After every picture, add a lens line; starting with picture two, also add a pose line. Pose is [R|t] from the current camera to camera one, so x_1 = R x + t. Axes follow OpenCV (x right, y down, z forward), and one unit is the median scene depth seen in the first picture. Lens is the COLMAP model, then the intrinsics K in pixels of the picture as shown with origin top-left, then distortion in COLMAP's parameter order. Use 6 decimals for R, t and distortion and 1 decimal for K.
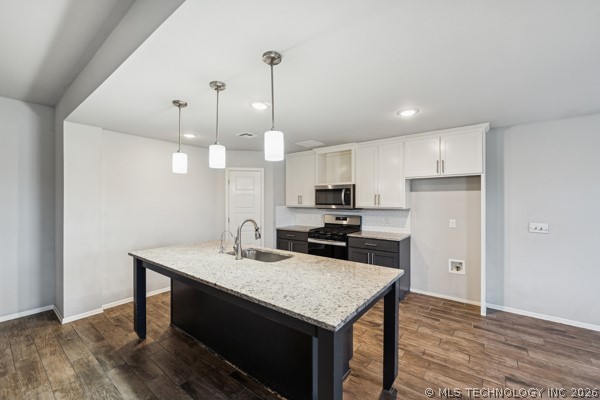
lens RADIAL K [[248.9, 0, 299.1], [0, 248.9, 199.3], [0, 0, 1]] dist [-0.001965, 0.000173]
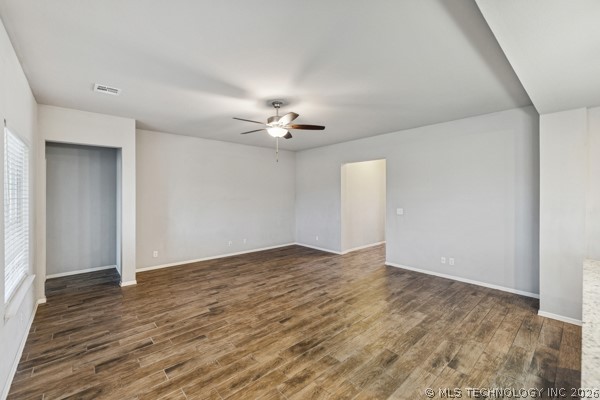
lens RADIAL K [[248.9, 0, 297.0], [0, 248.9, 196.4], [0, 0, 1]] dist [-0.001965, 0.000173]
pose [[-0.190756, 0.008223, -0.981603, 0.190549], [0.006601, 0.999953, 0.007094, -0.000530], [0.981615, -0.005127, -0.190801, 0.177052]]
